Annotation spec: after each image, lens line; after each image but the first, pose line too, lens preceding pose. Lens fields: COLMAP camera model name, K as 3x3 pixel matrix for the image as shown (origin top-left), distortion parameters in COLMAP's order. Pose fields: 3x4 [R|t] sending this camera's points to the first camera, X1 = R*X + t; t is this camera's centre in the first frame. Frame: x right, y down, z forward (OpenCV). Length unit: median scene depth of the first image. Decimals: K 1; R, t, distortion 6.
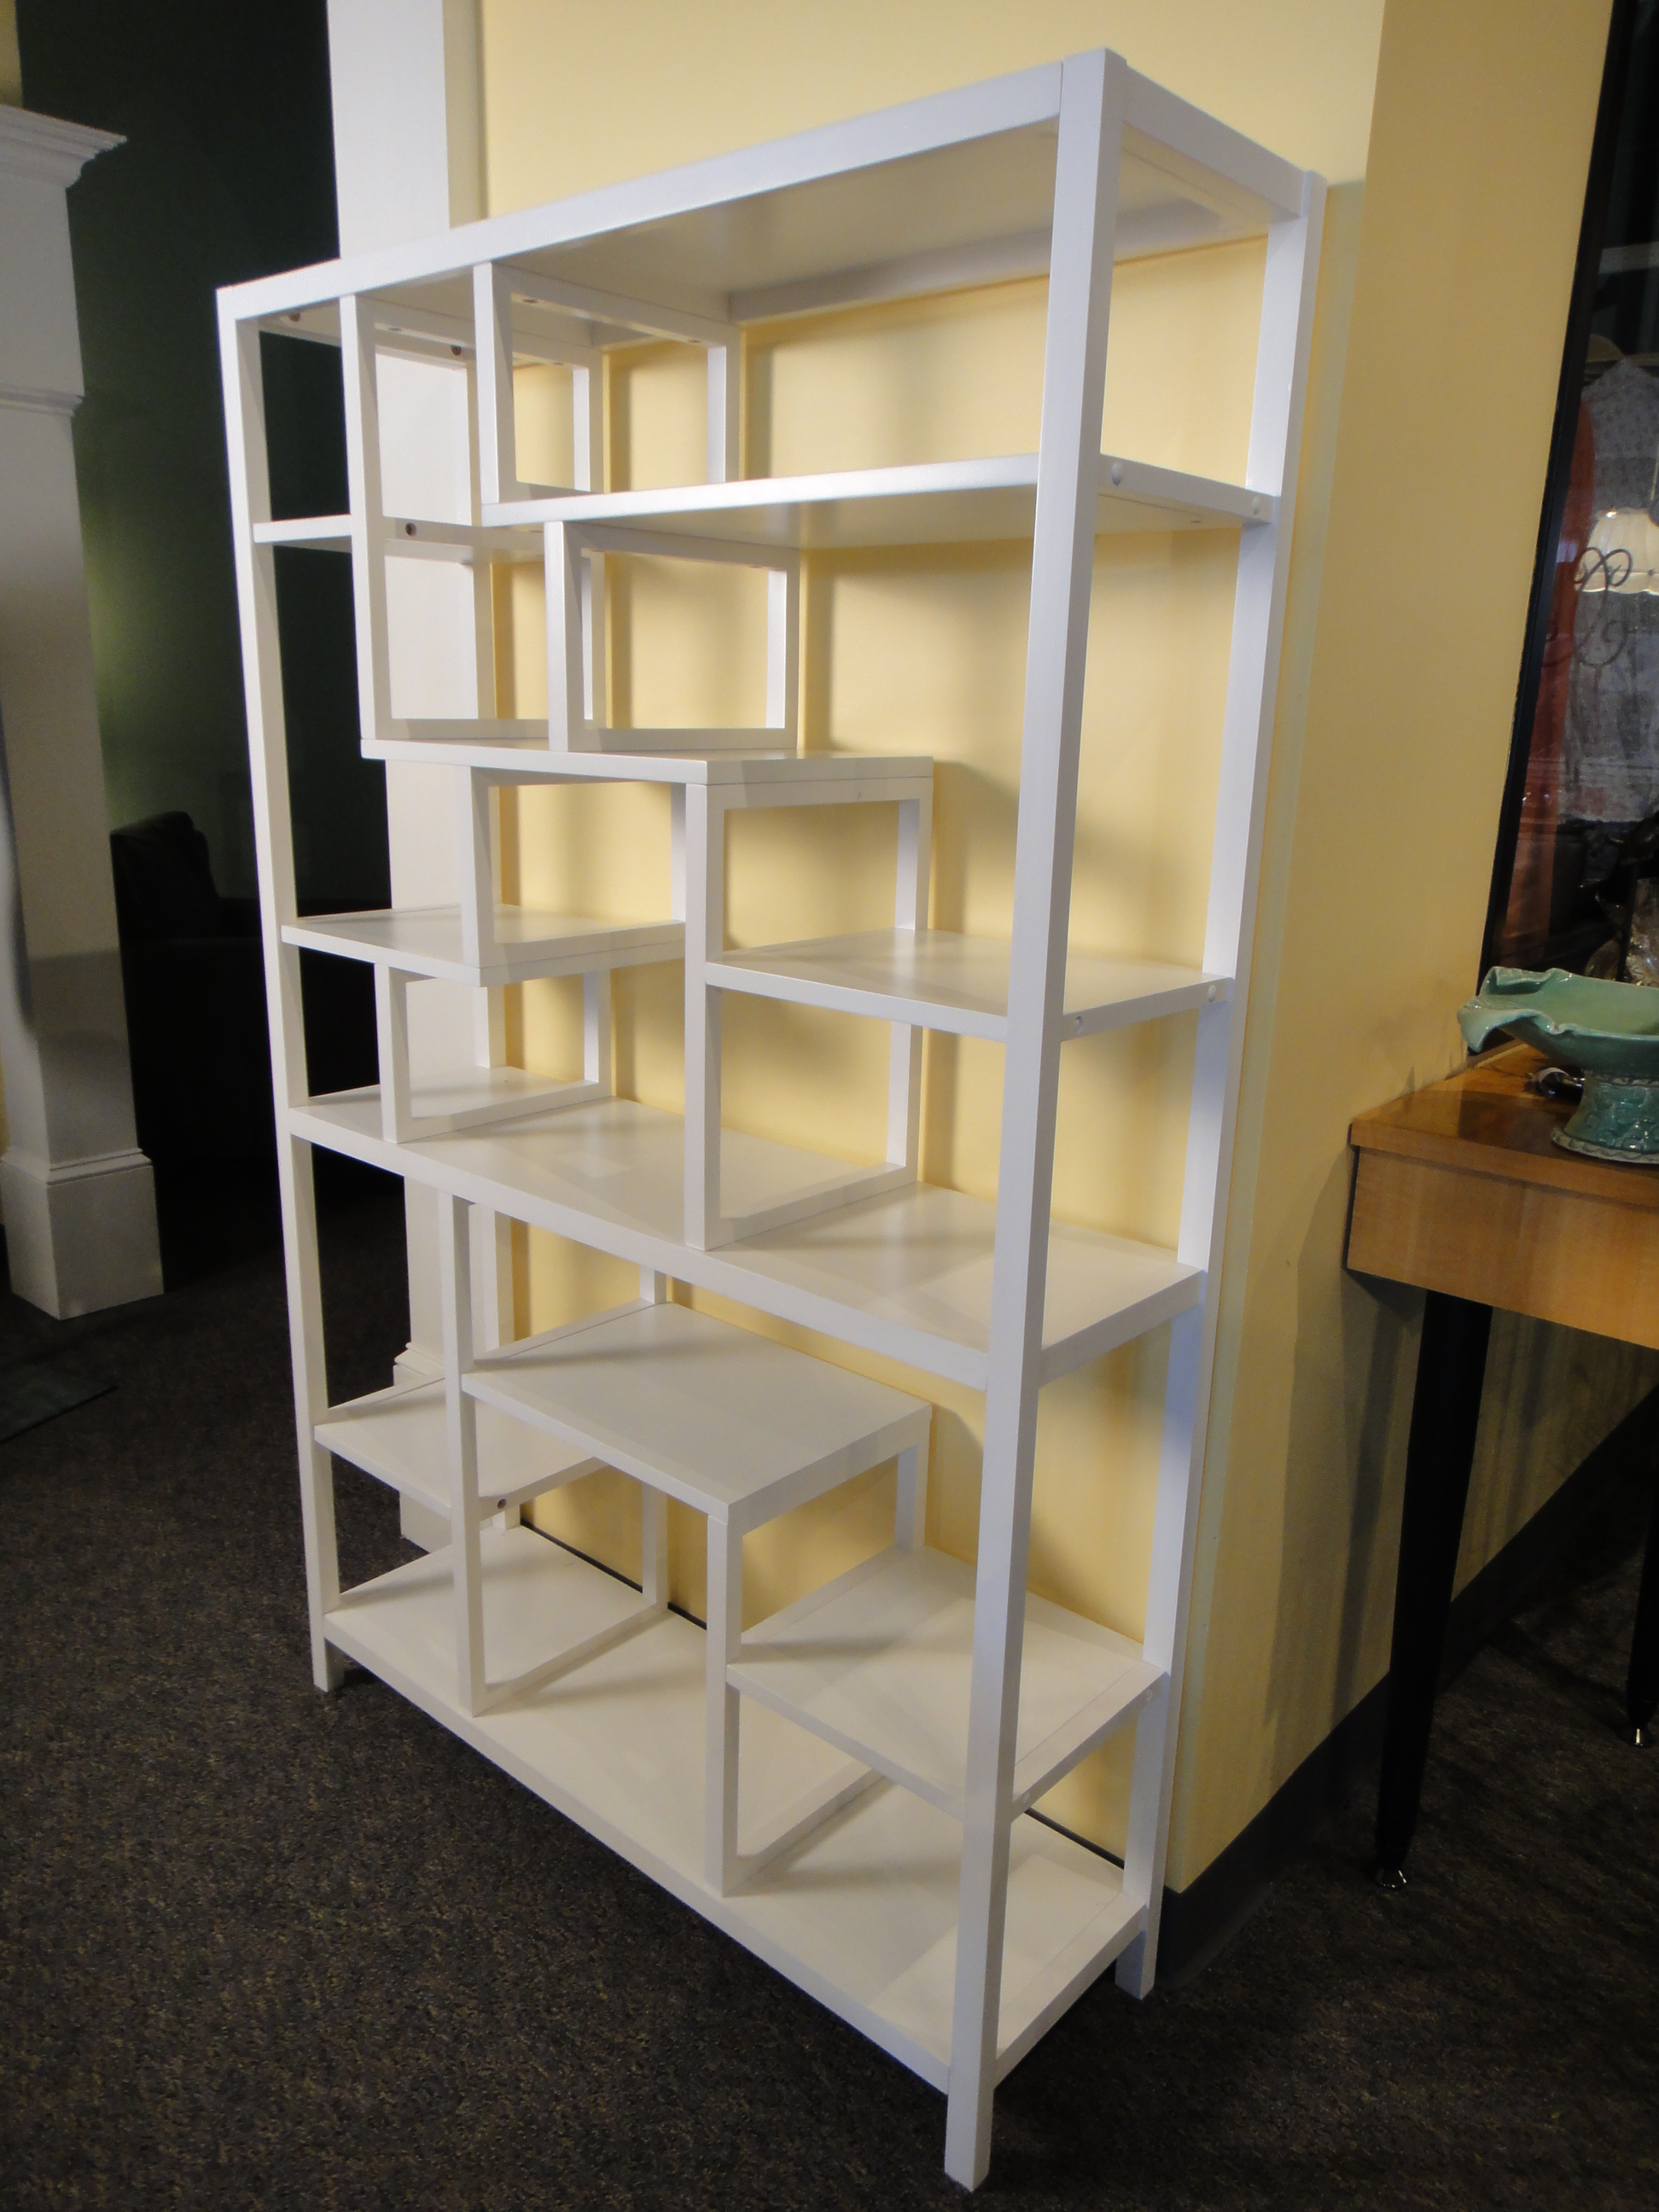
lens RADIAL K [[1613.4, 0, 829.5], [0, 1613.4, 1106.0], [0, 0, 1]] dist [-0.007980, 0.003342]
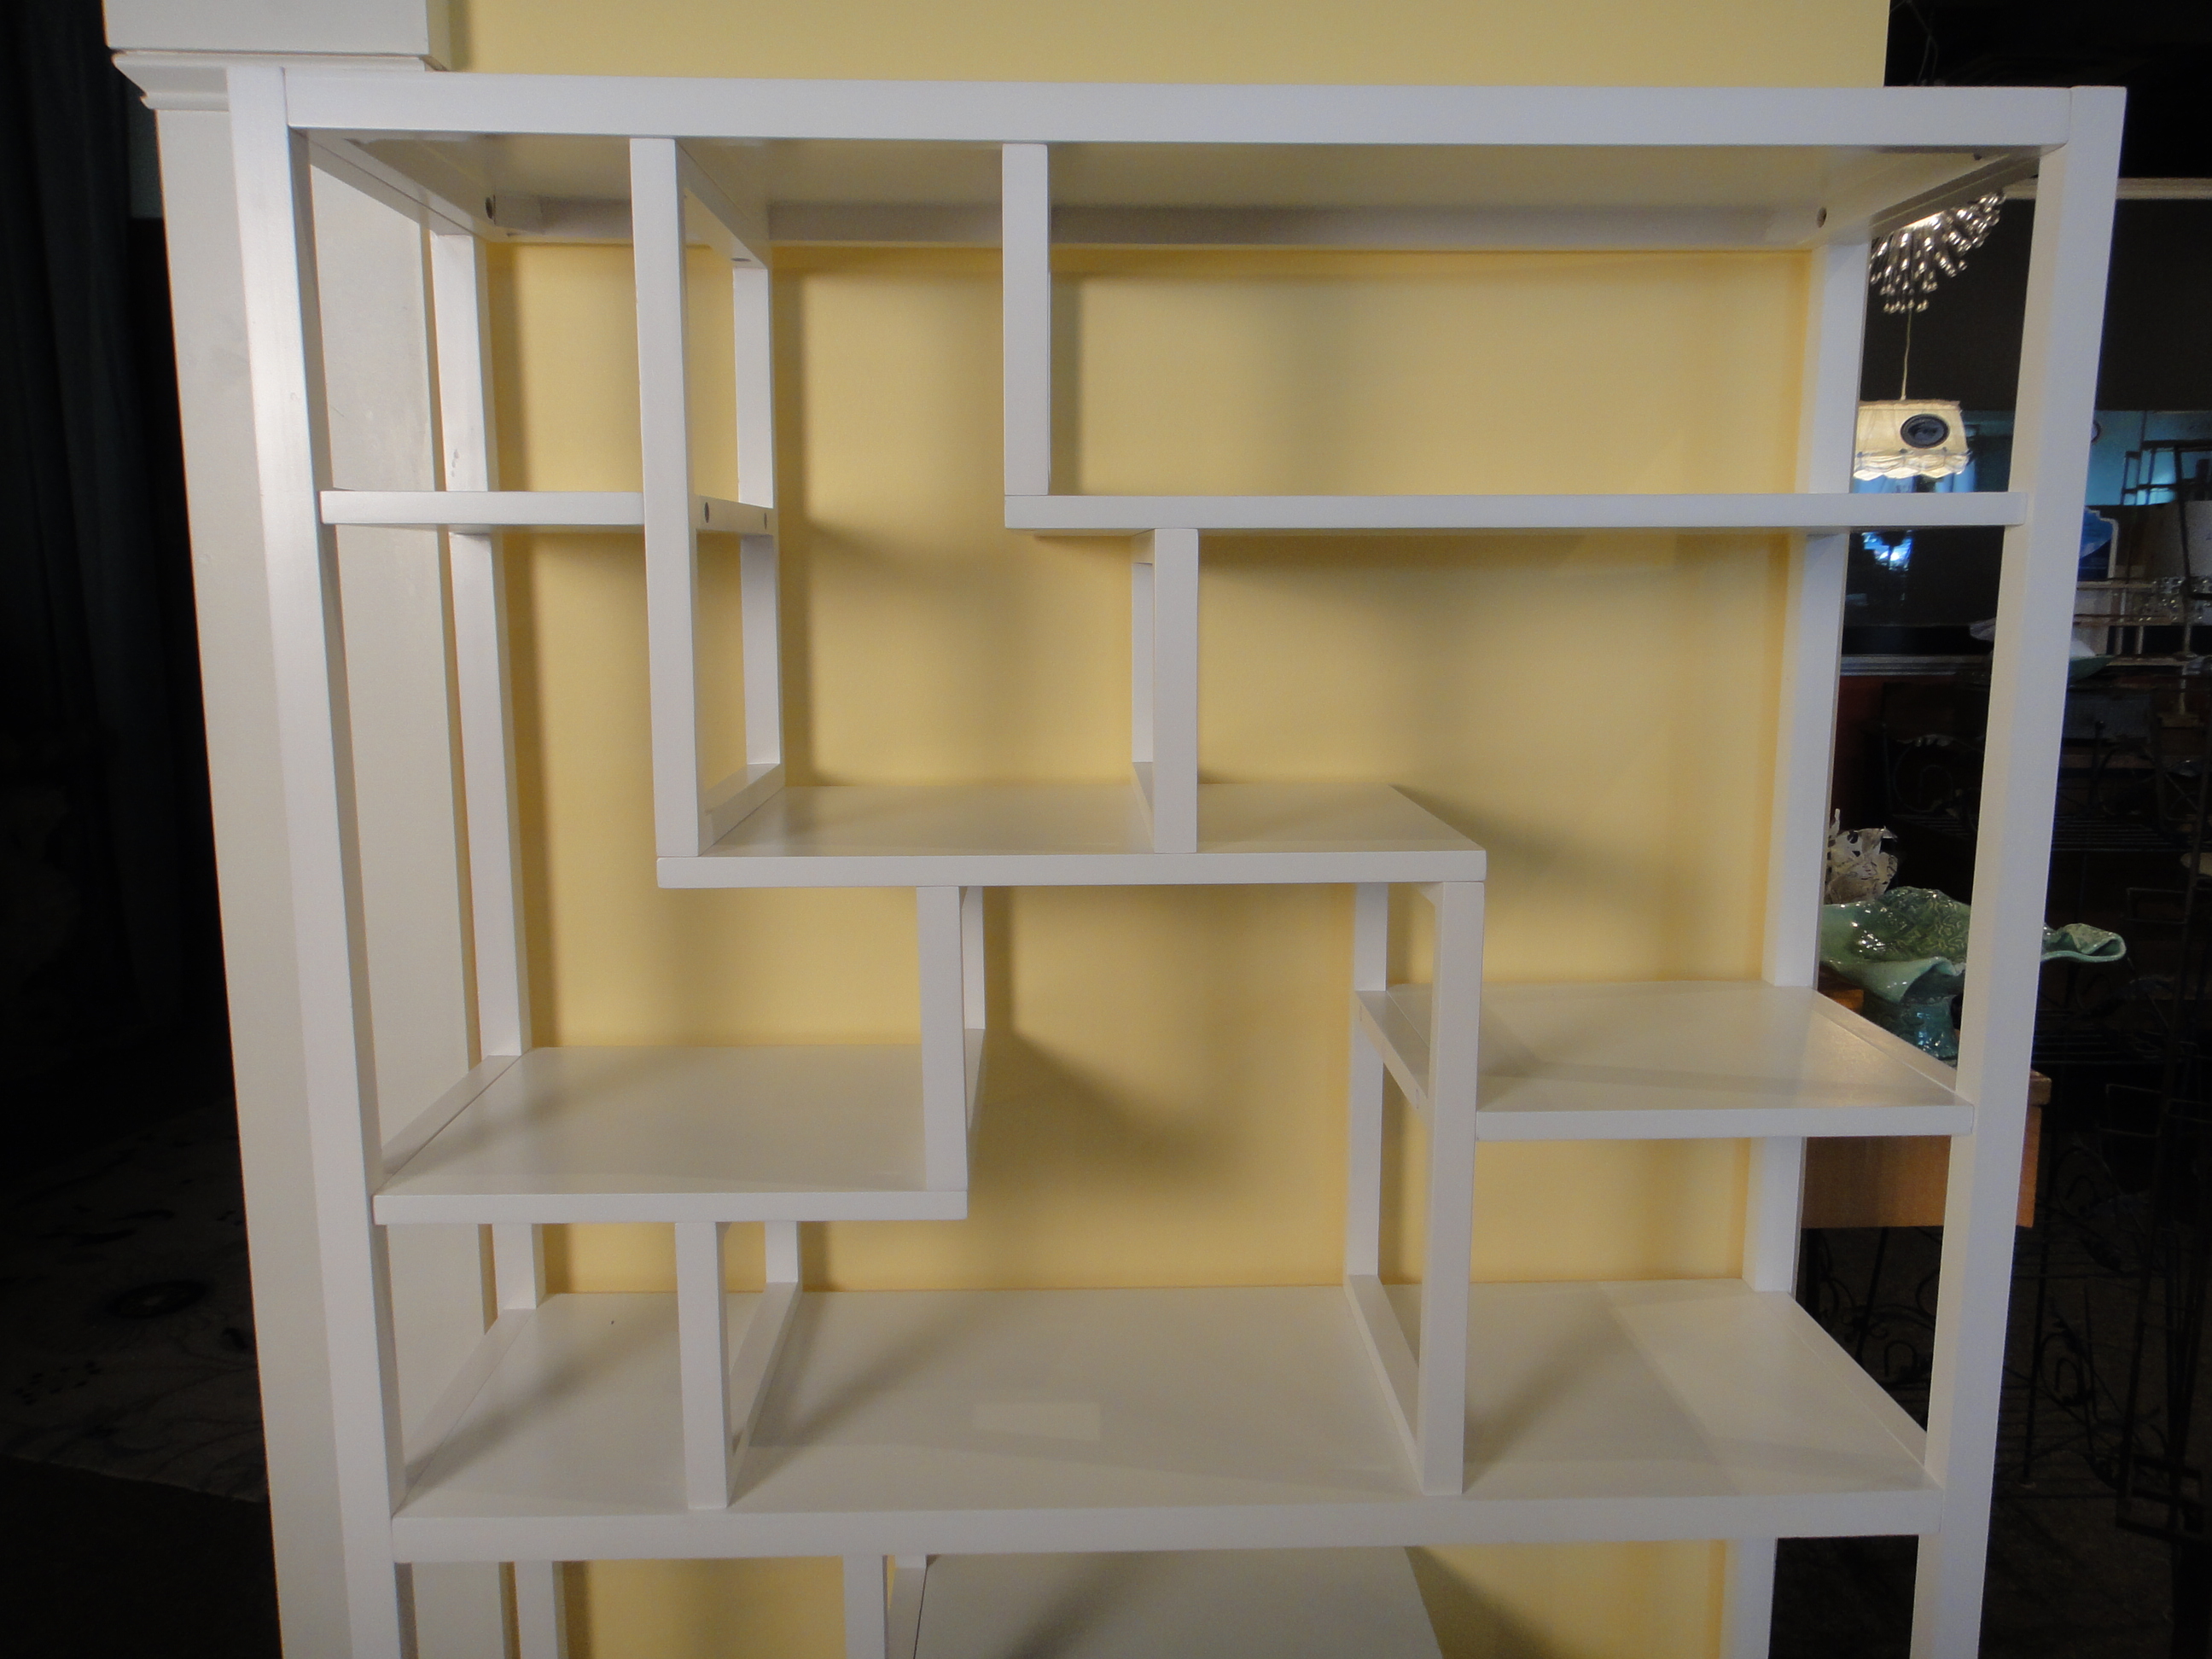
lens RADIAL K [[1638.9, 0, 1102.2], [0, 1638.9, 832.0], [0, 0, 1]] dist [-0.002324, 0.011024]
pose [[0.726948, -0.121662, 0.675829, -0.583773], [0.195592, 0.980097, -0.033951, -0.188180], [-0.658248, 0.156868, 0.736276, 0.457516]]
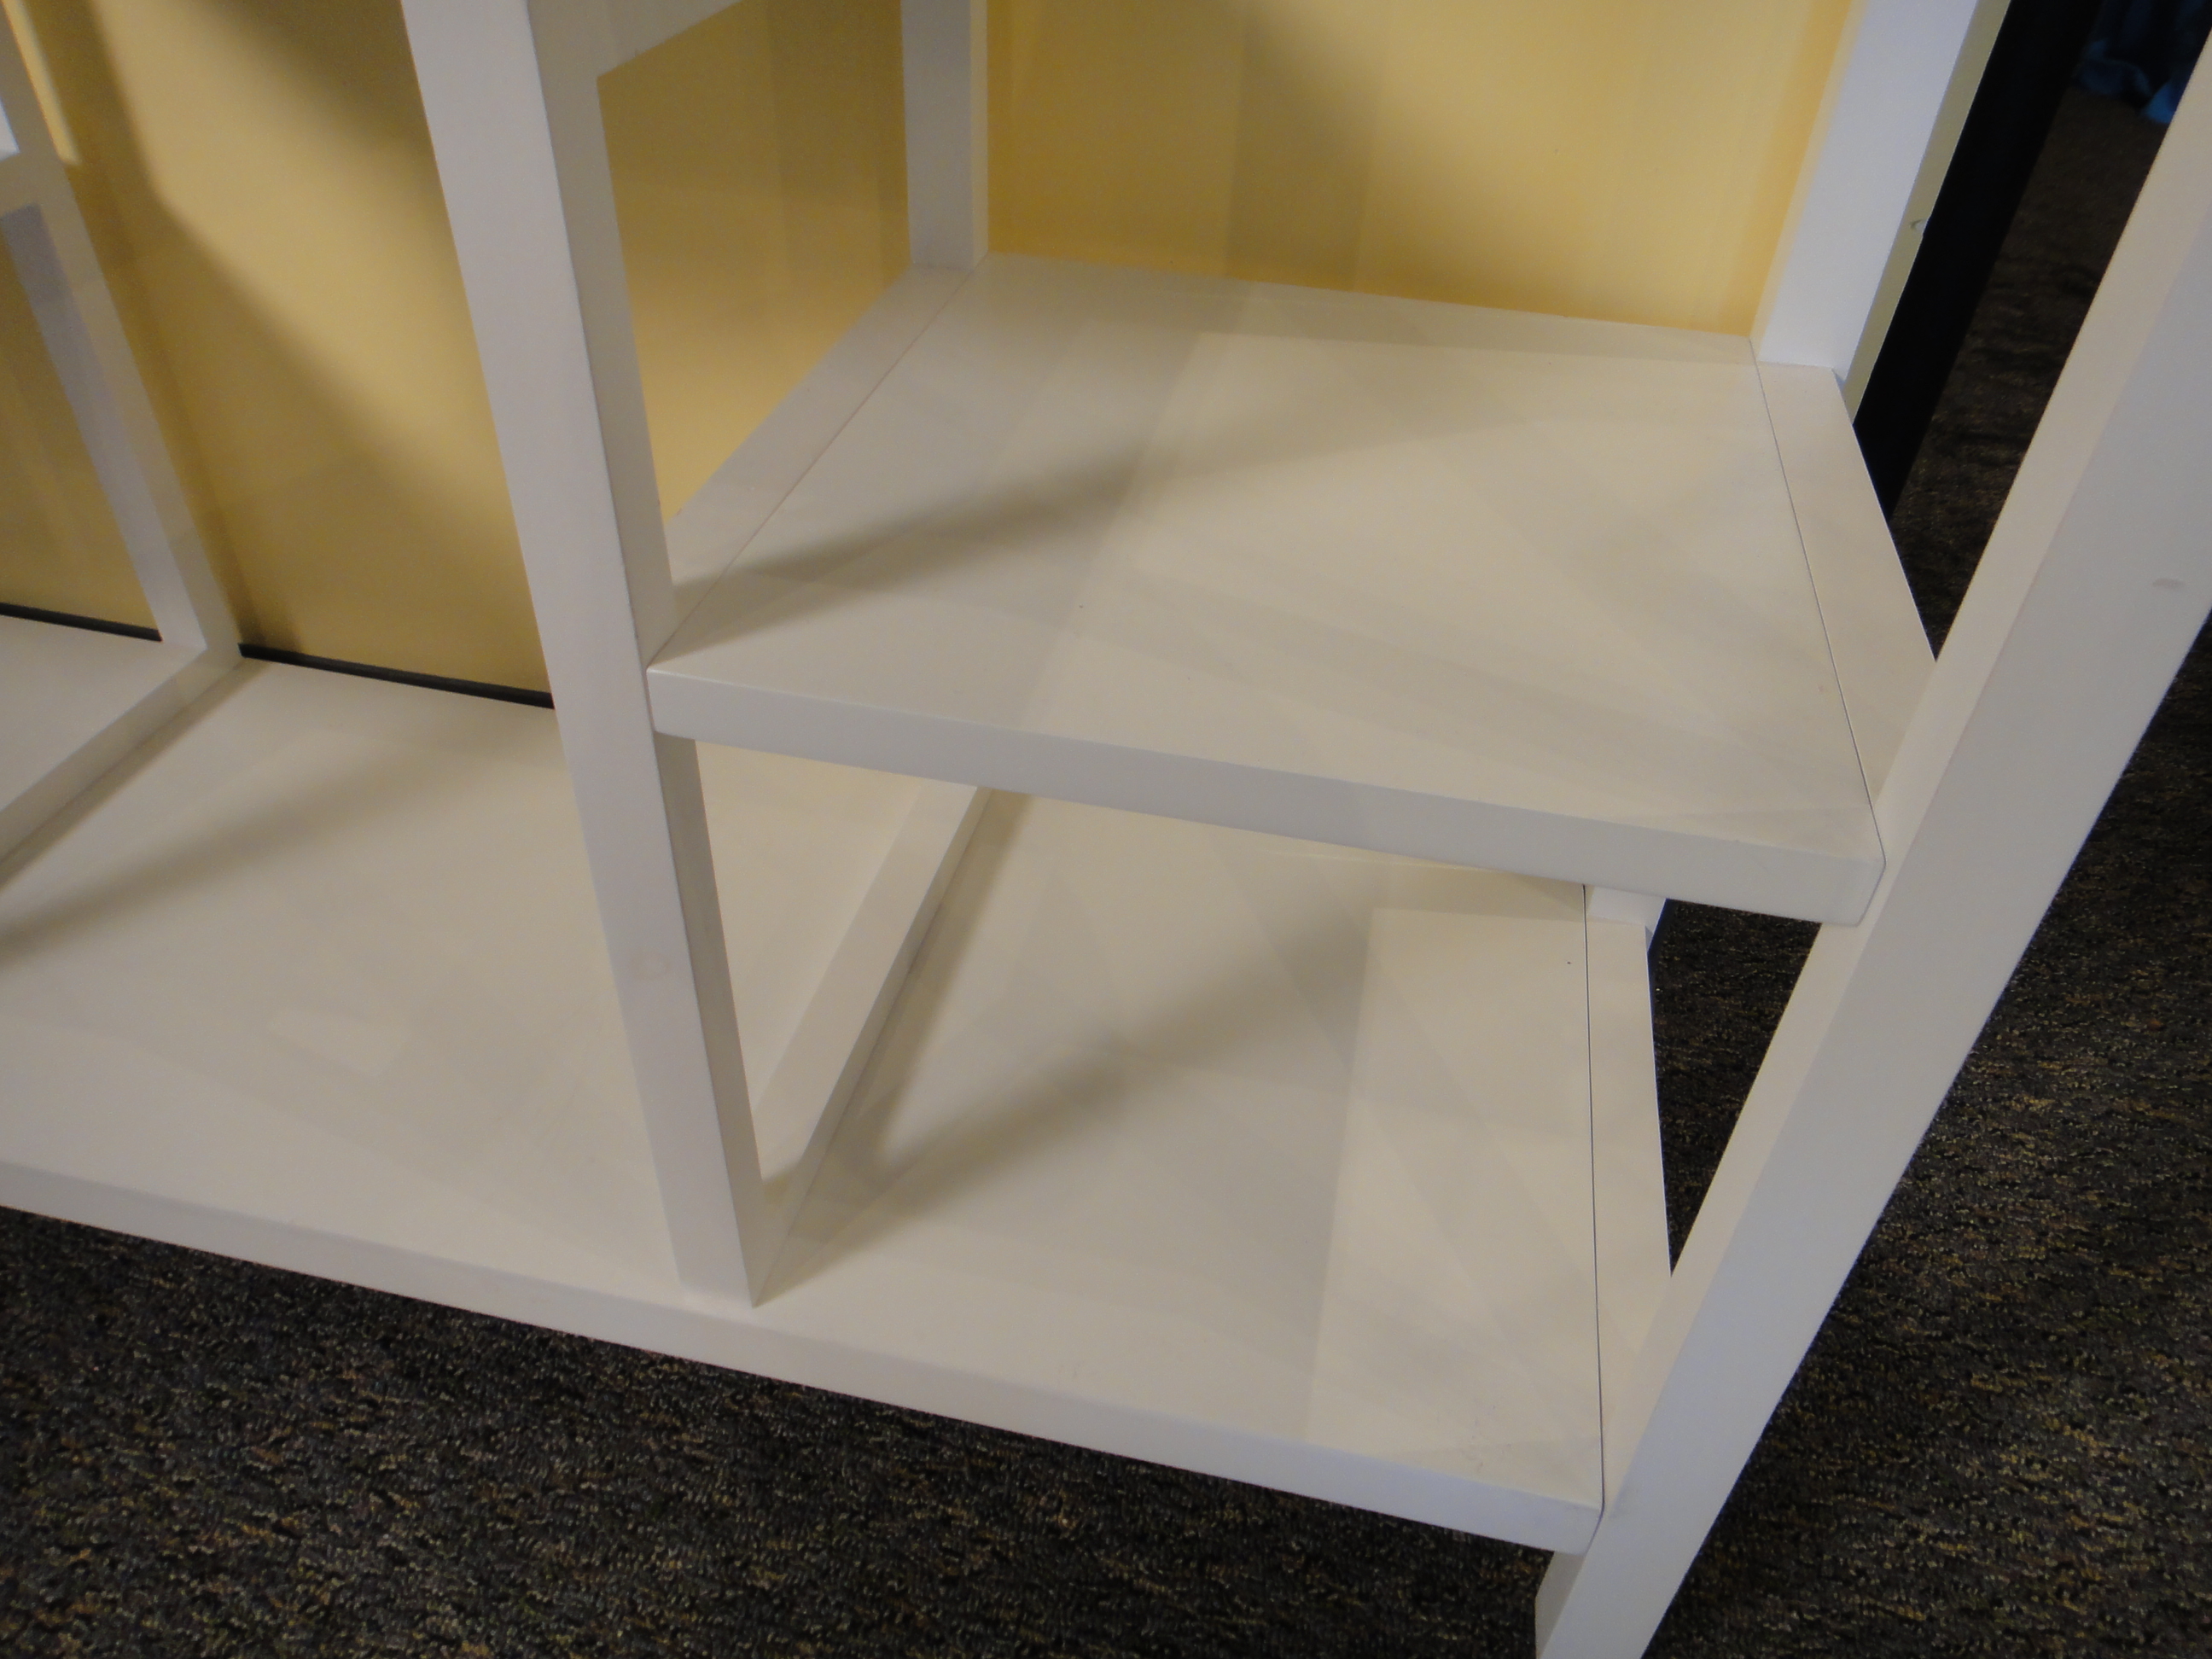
lens RADIAL K [[1592.7, 0, 1095.3], [0, 1592.7, 788.9], [0, 0, 1]] dist [0.002676, -0.001784]
pose [[0.870558, -0.294158, 0.394461, -0.103734], [0.114617, 0.900815, 0.418801, 0.251866], [-0.478530, -0.319379, 0.817928, 0.706086]]
